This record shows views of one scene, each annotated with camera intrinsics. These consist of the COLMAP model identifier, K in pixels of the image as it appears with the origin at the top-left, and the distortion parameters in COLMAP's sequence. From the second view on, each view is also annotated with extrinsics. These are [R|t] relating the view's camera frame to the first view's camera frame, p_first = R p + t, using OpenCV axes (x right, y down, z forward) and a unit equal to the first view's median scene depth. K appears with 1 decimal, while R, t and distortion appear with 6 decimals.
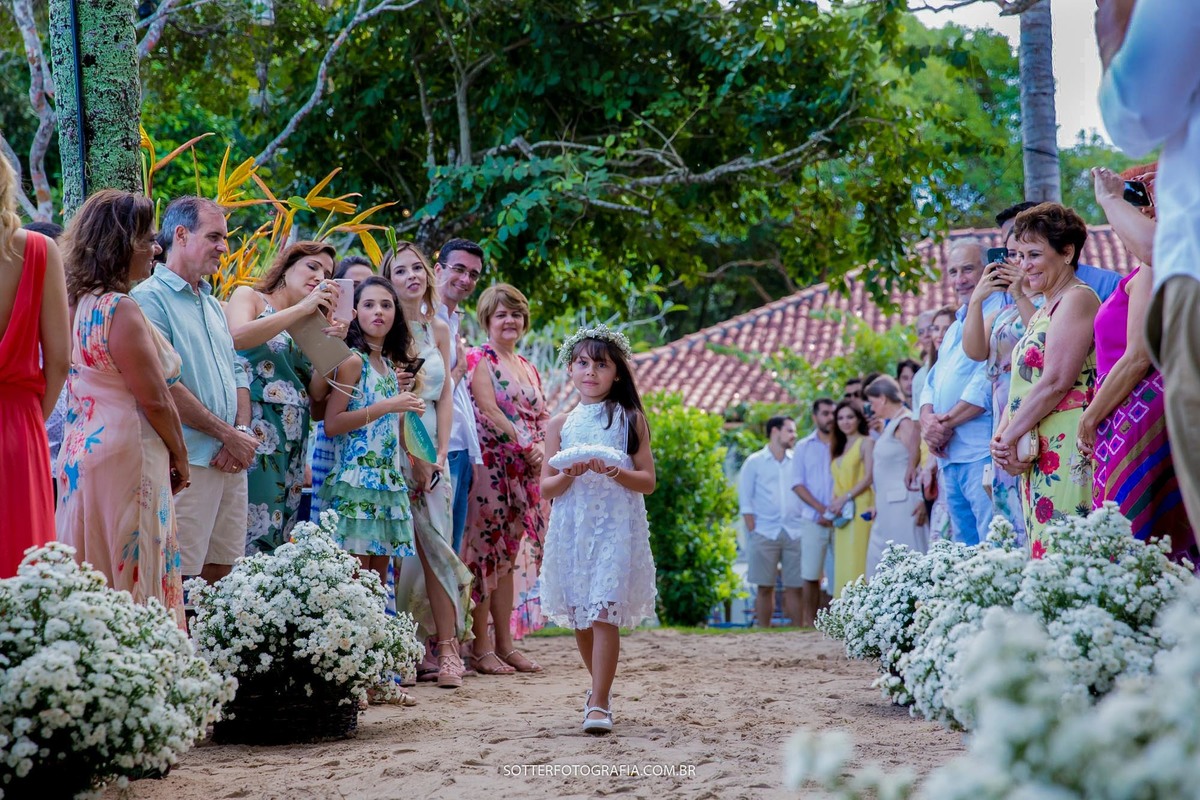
lens RADIAL K [[2288.5, 0, 600.0], [0, 2288.5, 400.0], [0, 0, 1]] dist [0.256573, 0.202860]
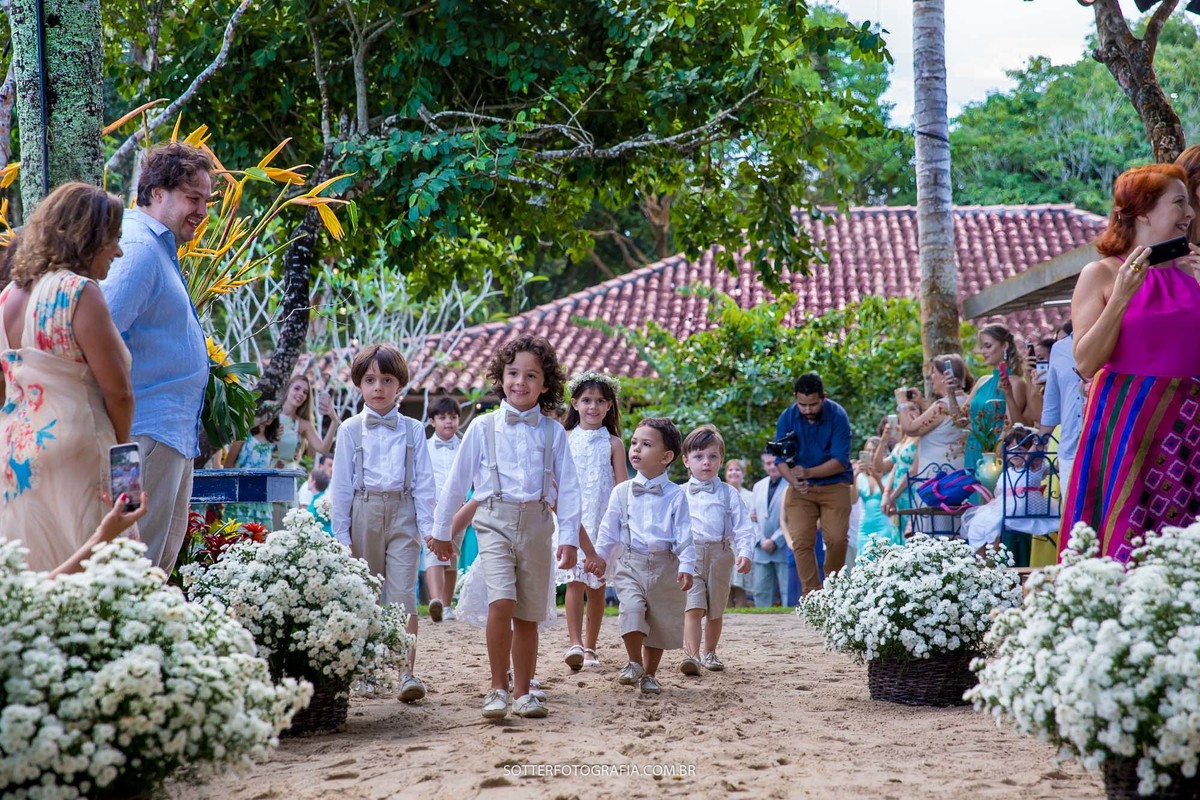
lens RADIAL K [[2288.5, 0, 600.0], [0, 2288.5, 400.0], [0, 0, 1]] dist [0.256573, 0.202860]
pose [[0.996309, 0.018609, 0.083800, -0.072966], [-0.019871, 0.999701, 0.014251, -0.008076], [-0.083510, -0.015864, 0.996381, 0.022200]]
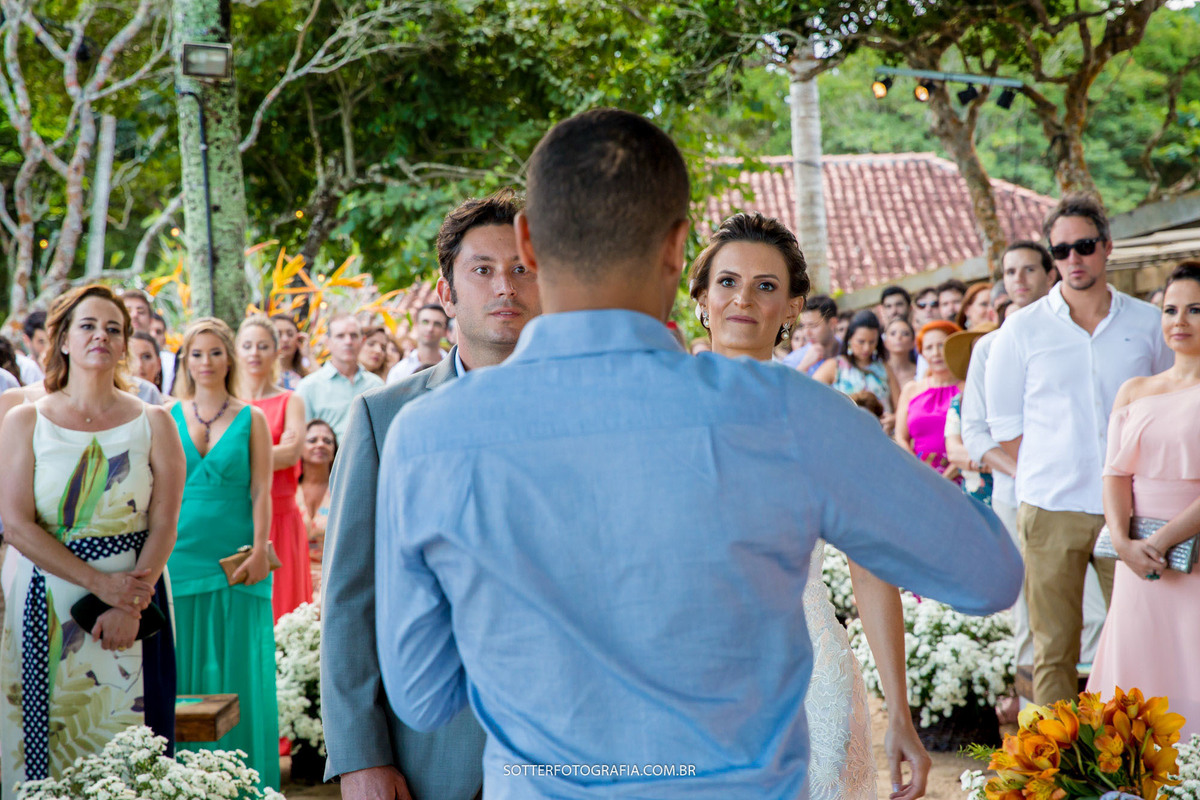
lens RADIAL K [[2280.7, 0, 600.0], [0, 2280.7, 400.0], [0, 0, 1]] dist [0.186781, 0.117564]
pose [[0.990910, -0.005231, 0.134427, -0.176037], [-0.003171, 0.998058, 0.062212, -0.117069], [-0.134491, -0.062073, 0.988969, -0.419558]]
